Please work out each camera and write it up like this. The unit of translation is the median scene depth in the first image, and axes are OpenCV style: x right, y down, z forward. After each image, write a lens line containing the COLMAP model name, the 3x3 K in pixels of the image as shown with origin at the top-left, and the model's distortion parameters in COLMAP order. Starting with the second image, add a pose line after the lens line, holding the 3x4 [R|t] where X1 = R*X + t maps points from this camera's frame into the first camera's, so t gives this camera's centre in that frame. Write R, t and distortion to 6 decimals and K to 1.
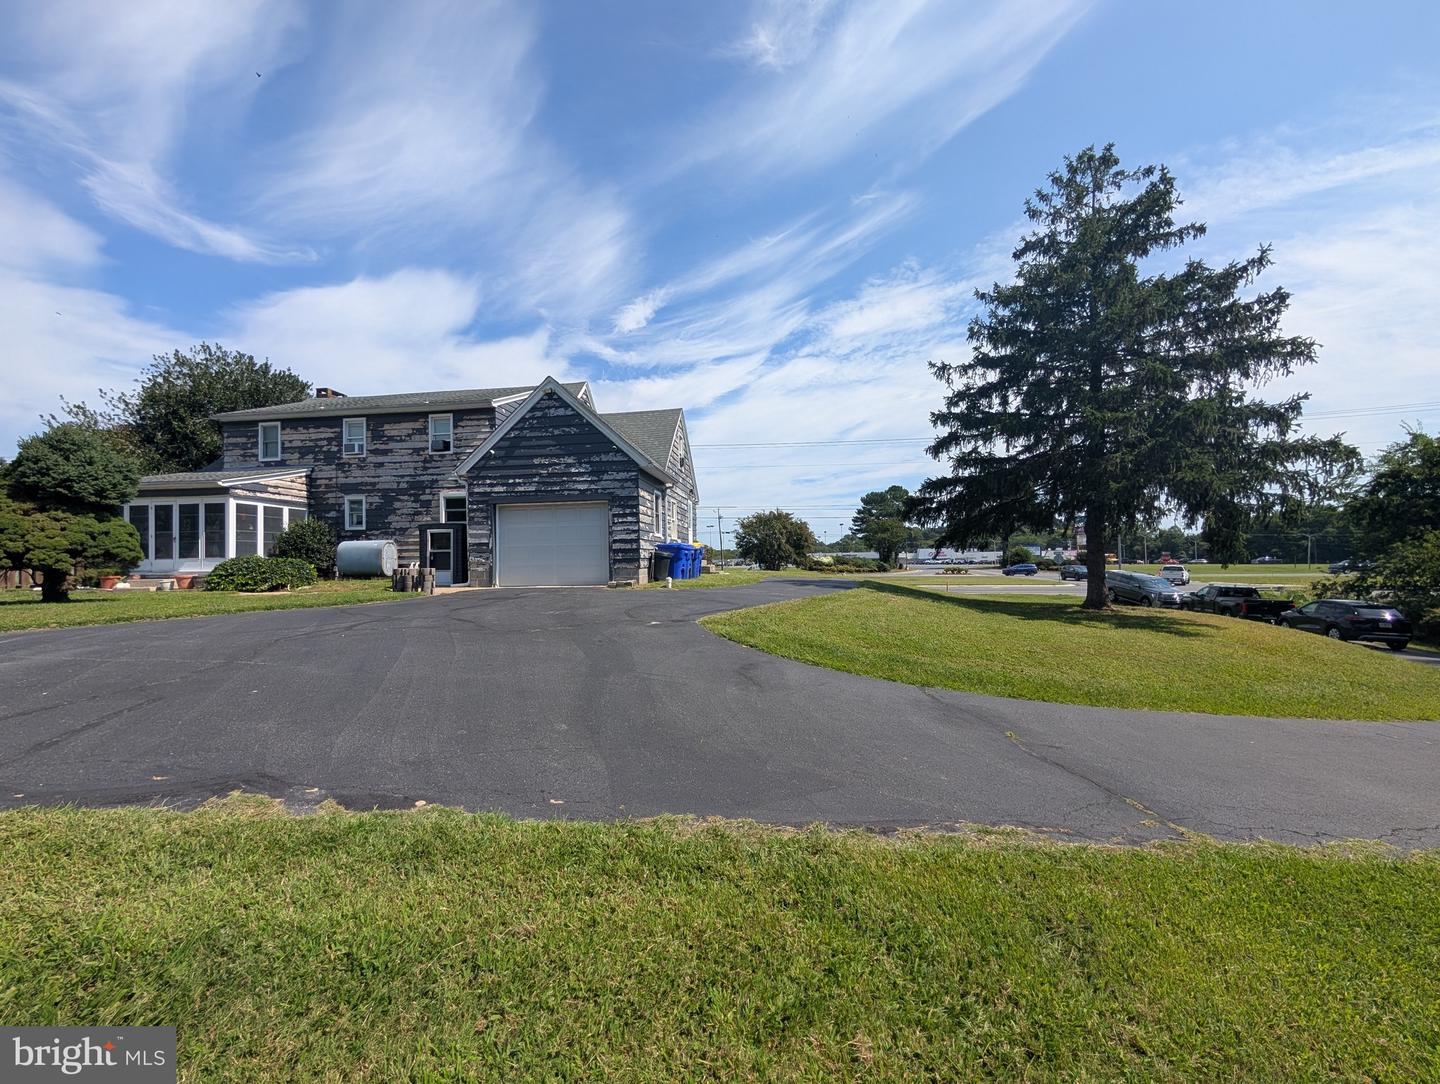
lens RADIAL K [[575.6, 0, 720.0], [0, 575.6, 542.0], [0, 0, 1]] dist [0.018601, -0.000044]
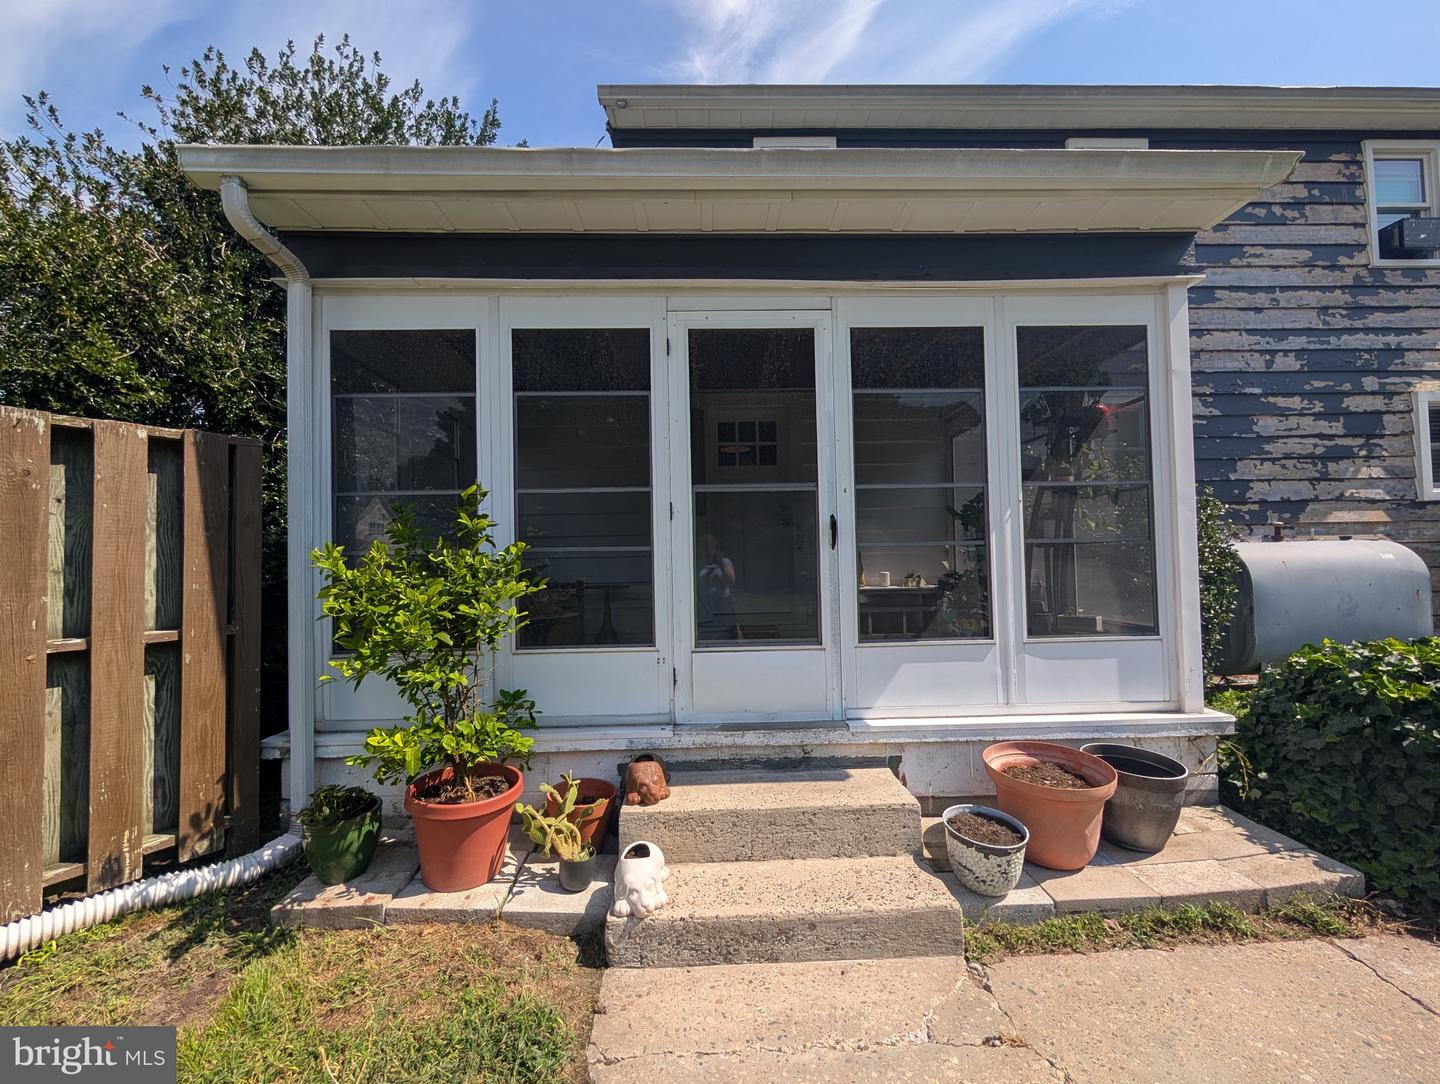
lens RADIAL K [[543.3, 0, 723.2], [0, 543.3, 545.3], [0, 0, 1]] dist [0.000160, -0.000265]
pose [[0.986434, 0.002660, 0.164136, -0.887308], [-0.002568, 0.999996, -0.000772, 0.000099], [-0.164138, 0.000340, 0.986437, 0.762529]]
